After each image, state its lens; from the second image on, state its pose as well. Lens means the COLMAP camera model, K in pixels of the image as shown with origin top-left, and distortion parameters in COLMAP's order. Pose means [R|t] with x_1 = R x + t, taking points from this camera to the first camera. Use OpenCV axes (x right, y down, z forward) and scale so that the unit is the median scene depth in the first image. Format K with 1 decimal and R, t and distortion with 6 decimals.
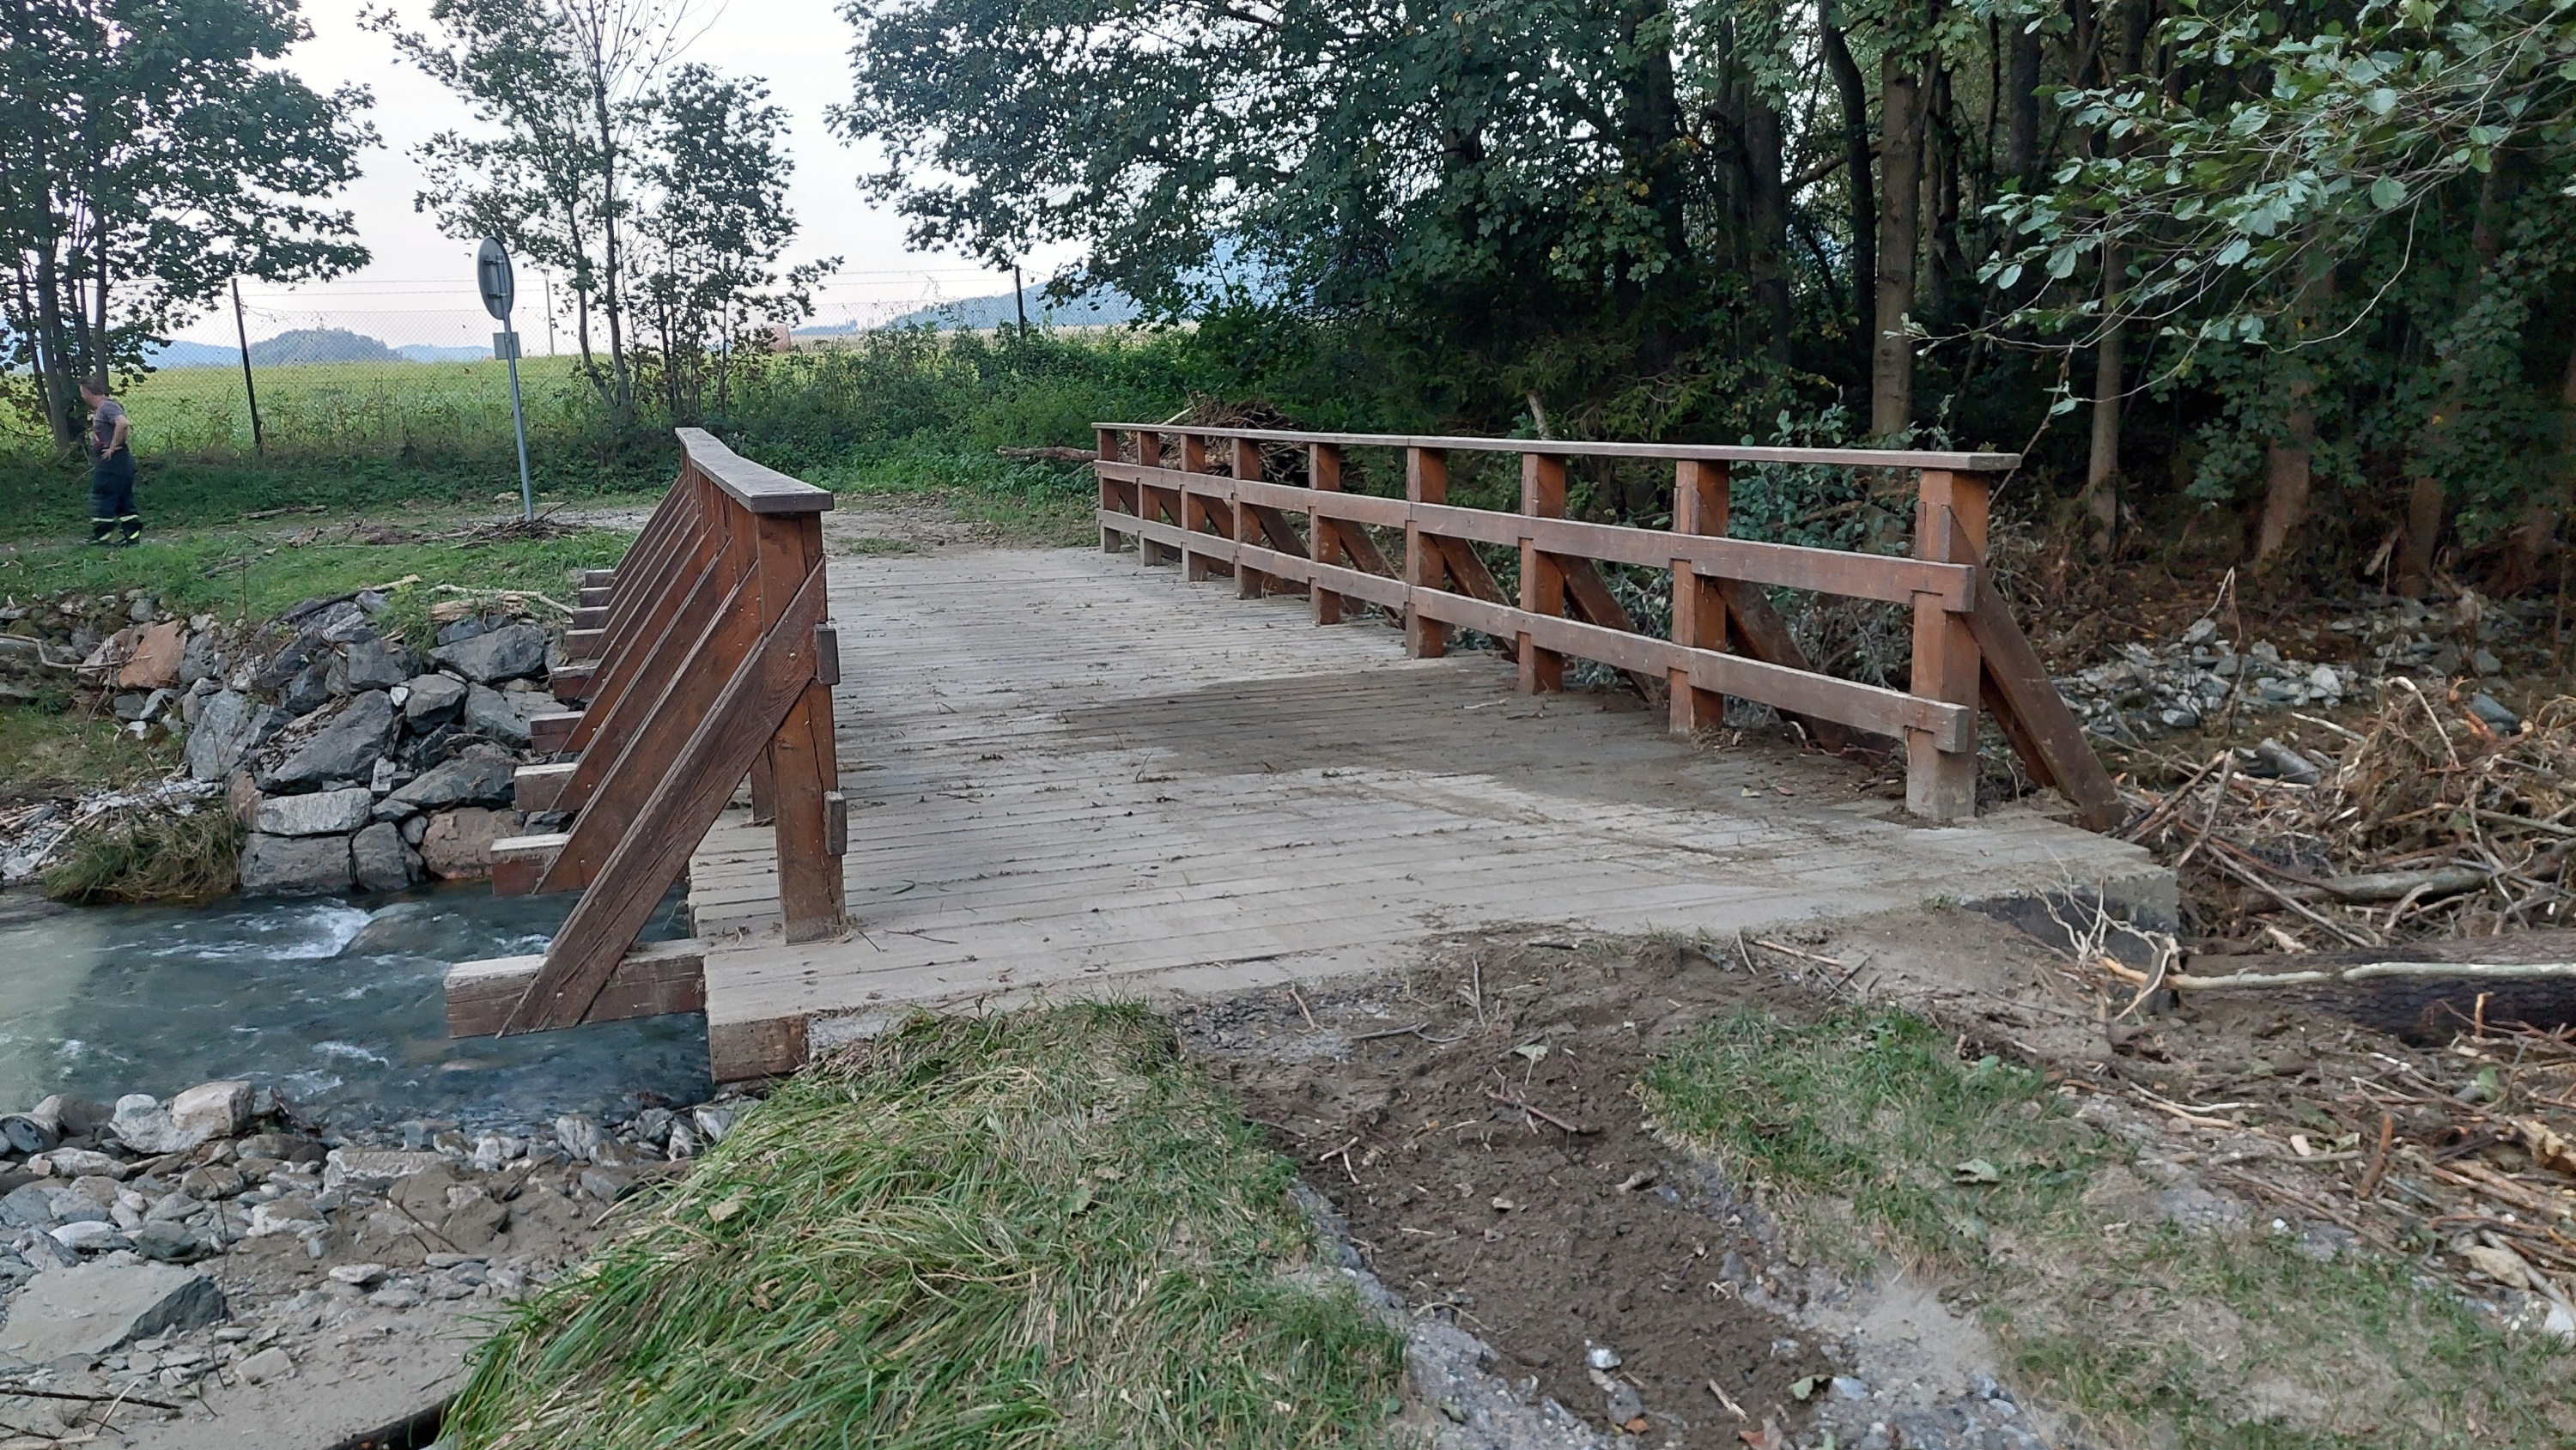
lens RADIAL K [[1911.0, 0, 1292.0], [0, 1911.0, 718.9], [0, 0, 1]] dist [0.067724, -0.087529]
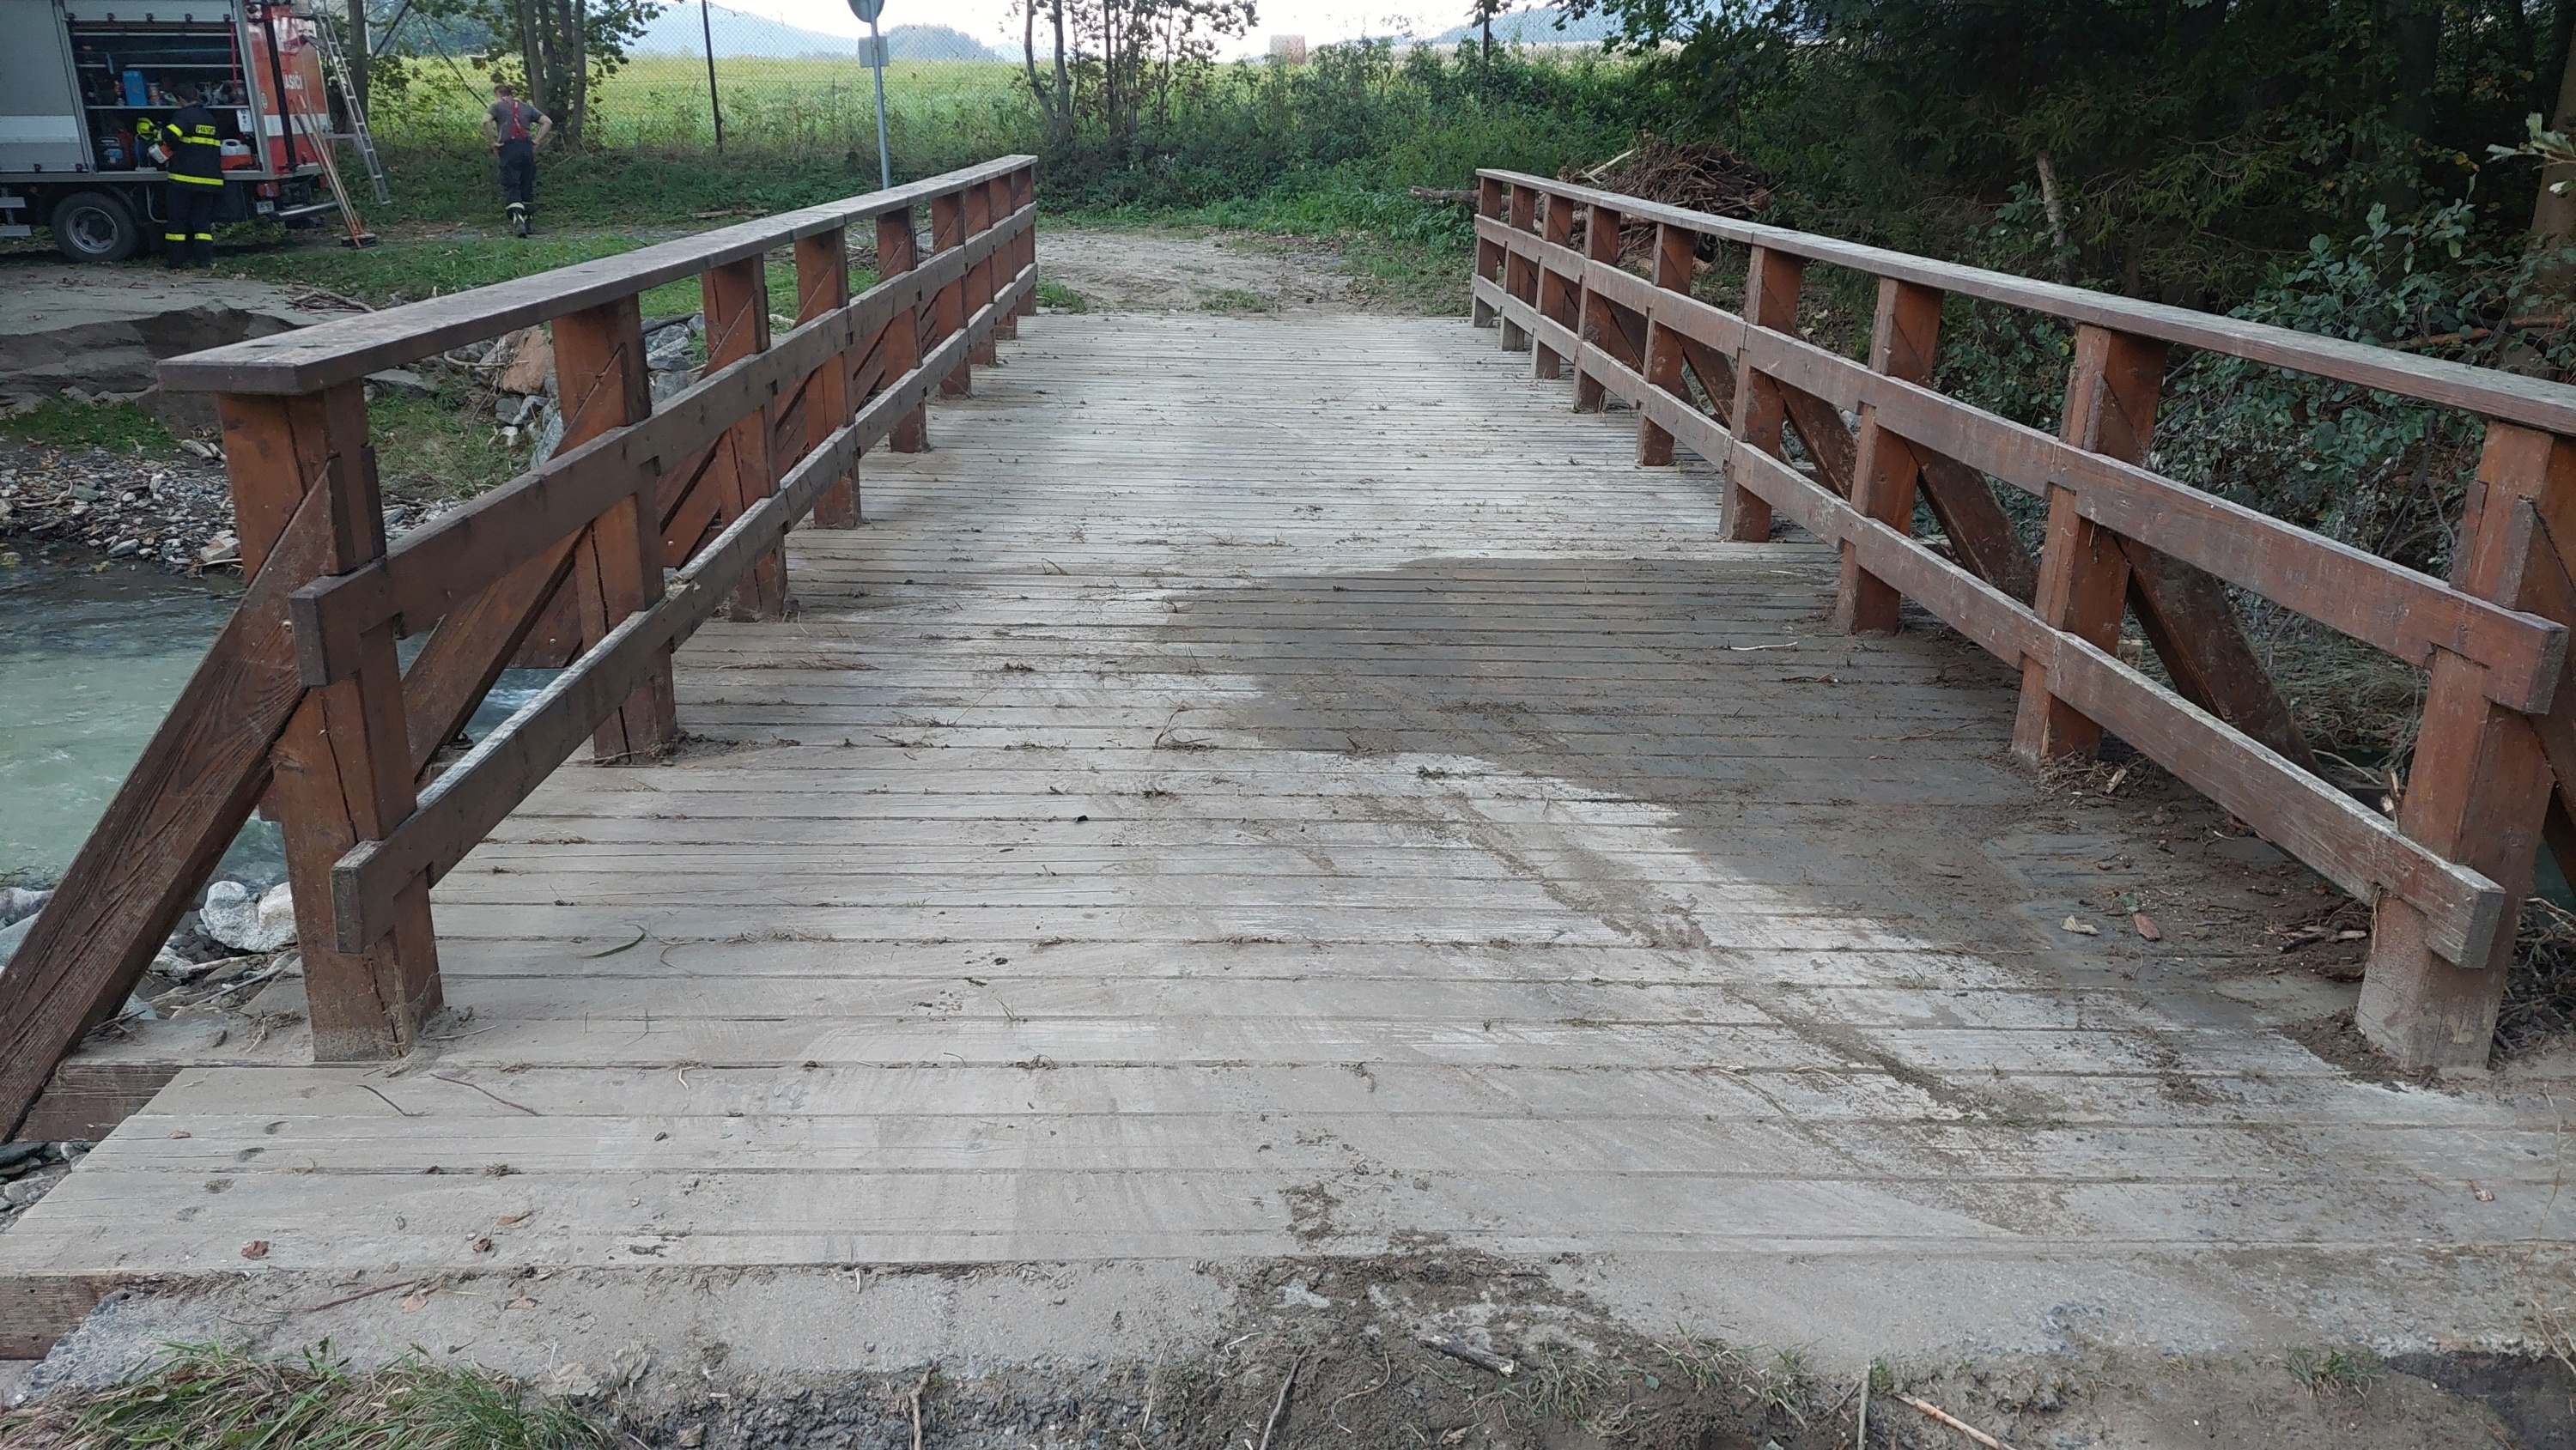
lens RADIAL K [[1911.0, 0, 1242.8], [0, 1911.0, 718.4], [0, 0, 1]] dist [0.067724, -0.087529]
pose [[0.956595, 0.126663, -0.262457, 0.086831], [-0.089743, 0.984876, 0.148210, -0.055415], [0.277260, -0.118223, 0.953494, 0.228023]]
